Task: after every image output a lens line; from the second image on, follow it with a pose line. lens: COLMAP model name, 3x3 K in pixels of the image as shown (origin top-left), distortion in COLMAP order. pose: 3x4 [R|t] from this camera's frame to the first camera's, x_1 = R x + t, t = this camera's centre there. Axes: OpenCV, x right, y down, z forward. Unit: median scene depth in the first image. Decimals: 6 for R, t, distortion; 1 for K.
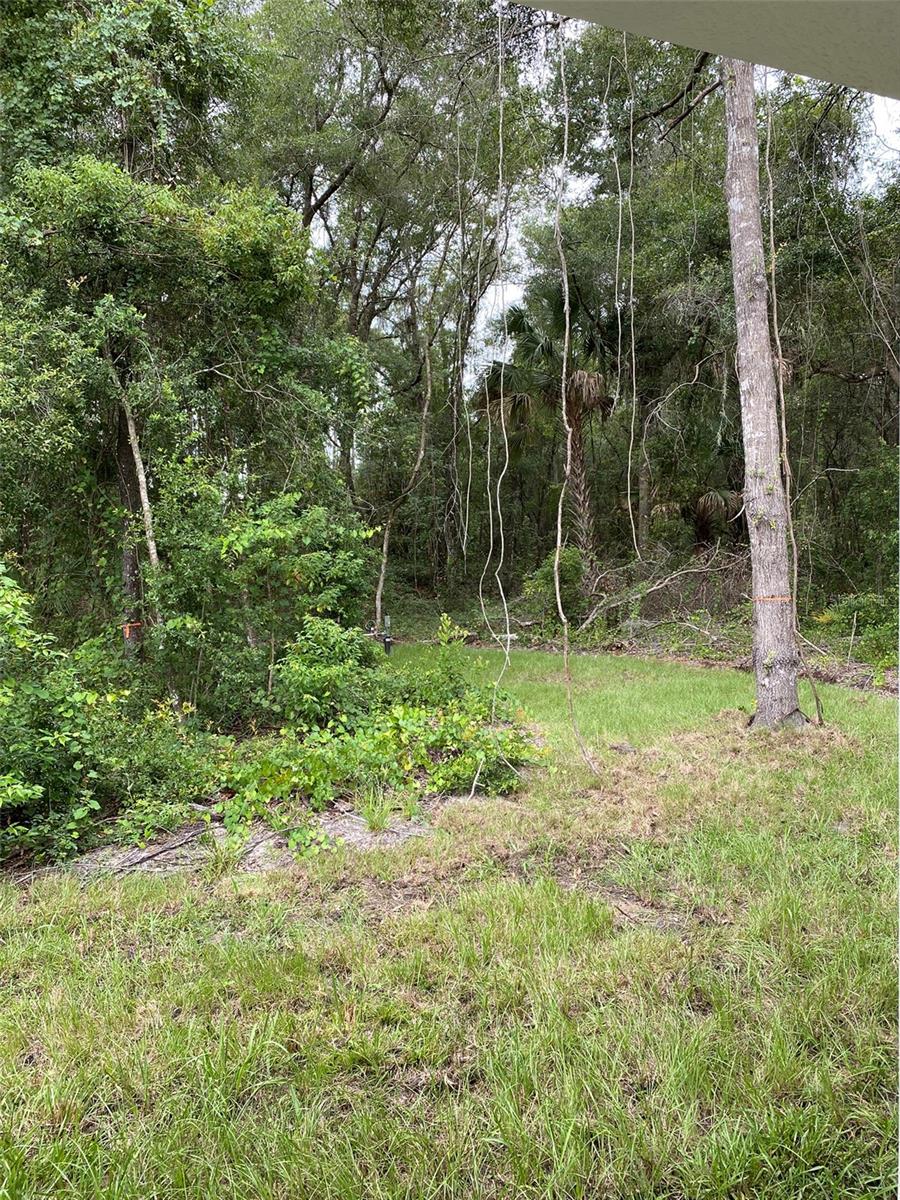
lens RADIAL K [[917.7, 0, 450.0], [0, 917.7, 600.0], [0, 0, 1]] dist [0.016341, -0.007542]
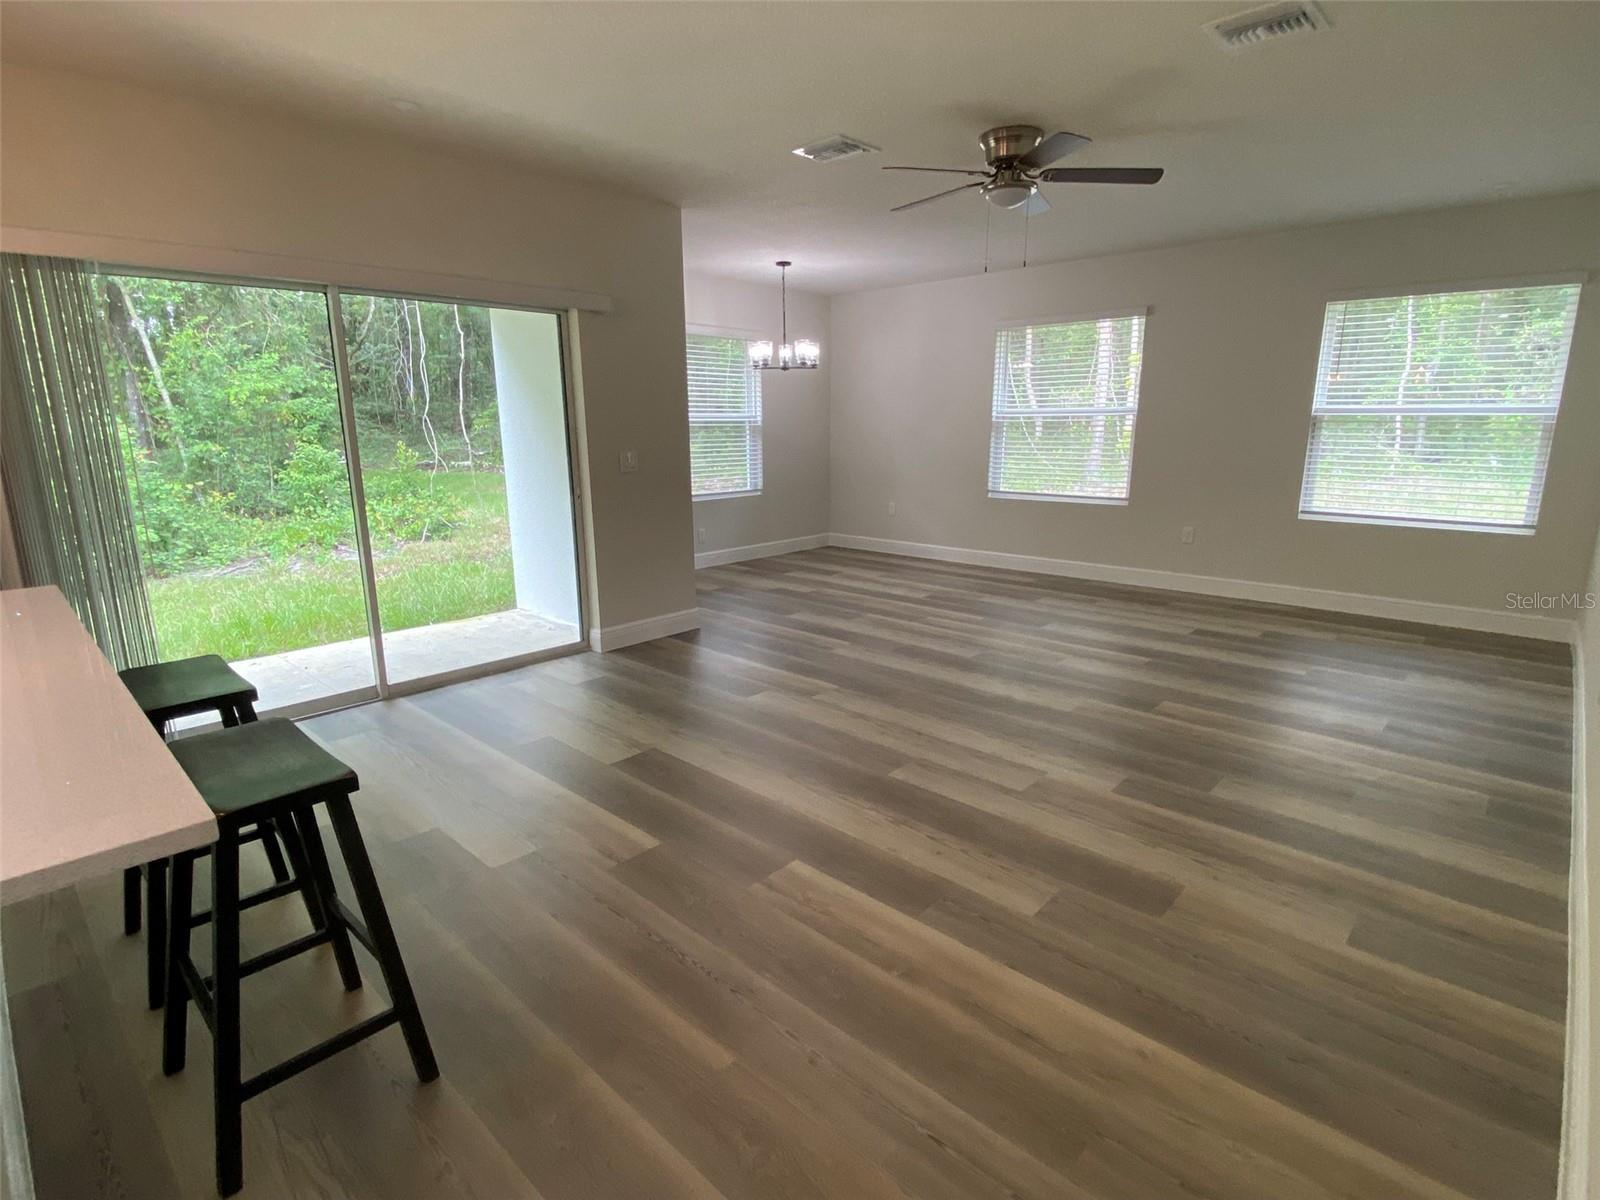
lens RADIAL K [[812.8, 0, 800.0], [0, 812.8, 600.0], [0, 0, 1]] dist [-0.003822, -0.000754]
pose [[0.909038, -0.090075, 0.406862, 0.030670], [0.007383, 0.979687, 0.200396, 0.010860], [-0.416648, -0.179164, 0.891238, -0.626567]]
